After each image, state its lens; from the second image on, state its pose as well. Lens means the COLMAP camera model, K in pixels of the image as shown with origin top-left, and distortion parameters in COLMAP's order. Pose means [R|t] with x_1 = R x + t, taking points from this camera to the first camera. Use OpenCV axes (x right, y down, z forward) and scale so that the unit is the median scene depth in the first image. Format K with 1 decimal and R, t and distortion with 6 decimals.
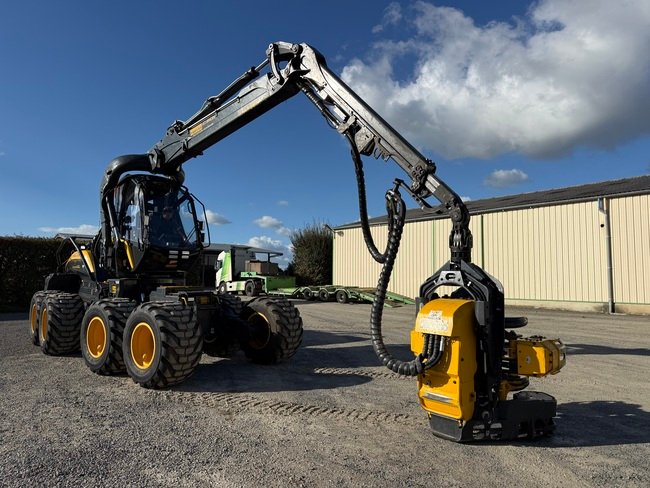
lens RADIAL K [[459.1, 0, 323.2], [0, 459.1, 240.7], [0, 0, 1]] dist [0.045433, -0.047467]
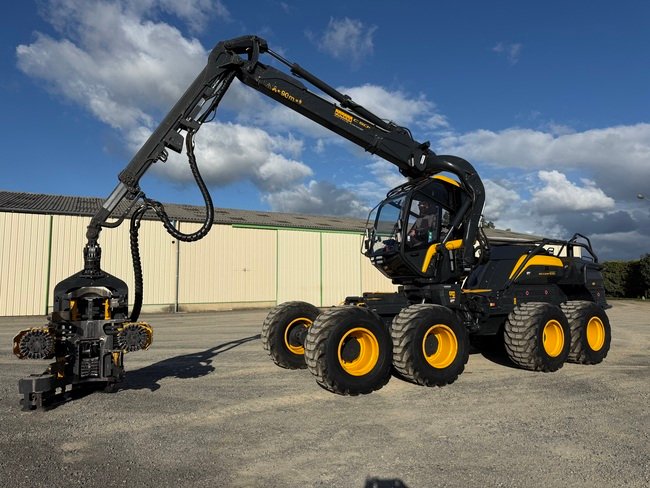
lens RADIAL K [[459.1, 0, 329.8], [0, 459.1, 240.3], [0, 0, 1]] dist [0.045433, -0.047467]
pose [[0.212041, 0.090075, 0.973101, -0.433592], [-0.075519, 0.994276, -0.075580, 0.021350], [-0.974339, -0.057461, 0.217629, 0.271999]]
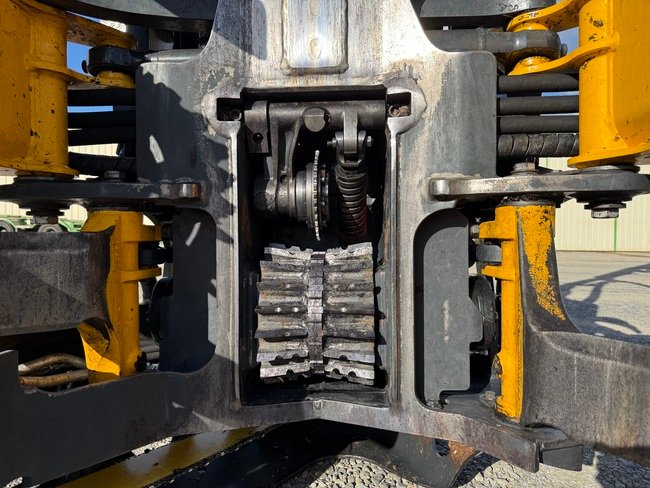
lens RADIAL K [[459.1, 0, 326.4], [0, 459.1, 249.3], [0, 0, 1]] dist [0.045433, -0.047467]
pose [[0.614383, -0.009554, 0.788950, -0.218113], [-0.083512, 0.993522, 0.077065, 0.078284], [-0.784576, -0.113234, 0.609605, 0.443677]]
